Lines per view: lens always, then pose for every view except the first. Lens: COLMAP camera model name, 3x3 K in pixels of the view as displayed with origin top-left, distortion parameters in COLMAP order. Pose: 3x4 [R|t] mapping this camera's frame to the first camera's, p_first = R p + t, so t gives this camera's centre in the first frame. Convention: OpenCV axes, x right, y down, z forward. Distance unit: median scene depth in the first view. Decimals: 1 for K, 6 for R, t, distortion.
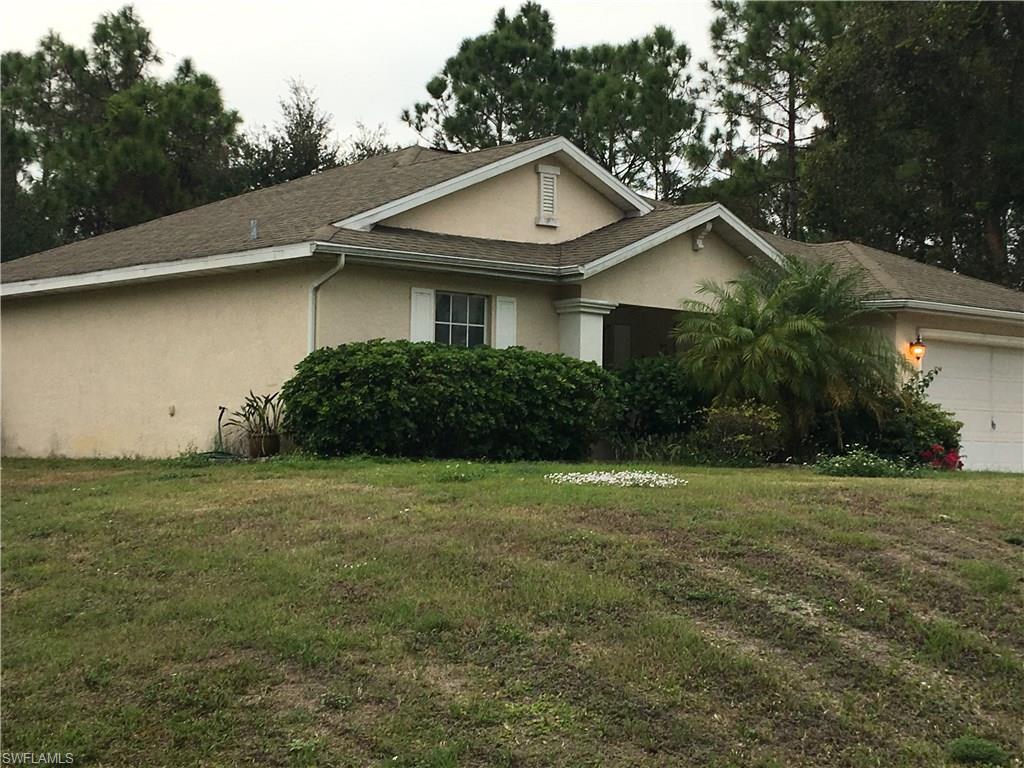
lens RADIAL K [[1653.2, 0, 511.7], [0, 1653.2, 383.7], [0, 0, 1]] dist [-0.044714, 0.000000]
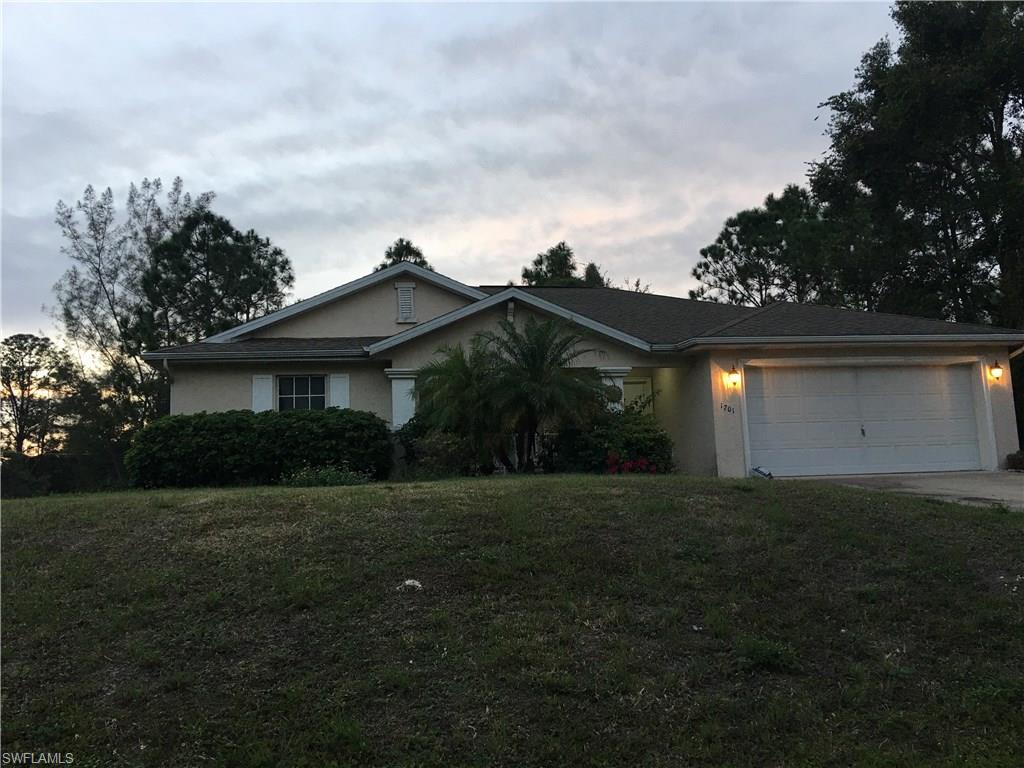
lens RADIAL K [[866.2, 0, 511.8], [0, 866.2, 384.7], [0, 0, 1]] dist [0.111600, -0.158920]
pose [[0.846090, -0.113330, -0.520853, 0.517263], [0.074311, 0.992673, -0.095278, 0.041017], [0.527835, 0.041909, 0.848313, 0.417271]]
